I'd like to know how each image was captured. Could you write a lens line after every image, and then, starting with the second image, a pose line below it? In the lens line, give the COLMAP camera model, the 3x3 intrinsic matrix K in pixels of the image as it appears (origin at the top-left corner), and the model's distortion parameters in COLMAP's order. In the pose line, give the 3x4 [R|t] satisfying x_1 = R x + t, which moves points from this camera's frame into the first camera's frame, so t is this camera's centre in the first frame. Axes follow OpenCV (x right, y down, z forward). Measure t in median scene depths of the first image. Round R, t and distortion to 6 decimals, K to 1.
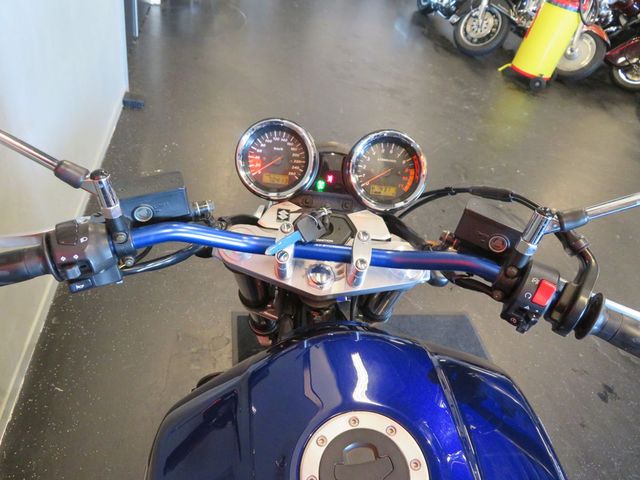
lens RADIAL K [[456.7, 0, 320.0], [0, 456.7, 240.0], [0, 0, 1]] dist [-0.009115, 0.003569]
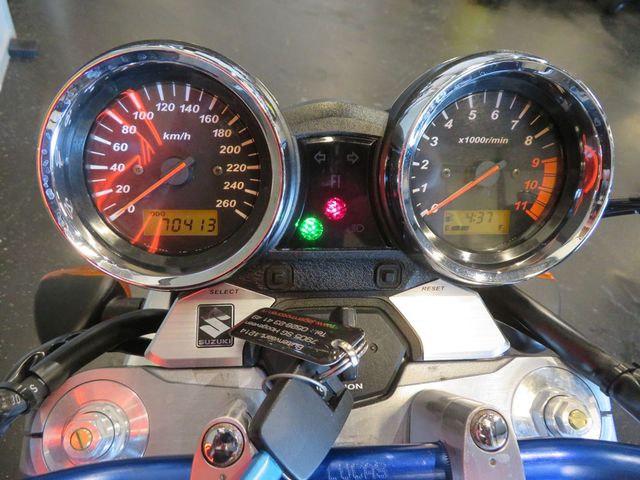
lens RADIAL K [[456.7, 0, 320.0], [0, 456.7, 240.0], [0, 0, 1]] dist [-0.009115, 0.003569]
pose [[0.990227, -0.113033, 0.081691, -0.021444], [0.101669, 0.986030, 0.131941, -0.157352], [-0.095464, -0.122347, 0.987886, 0.642934]]
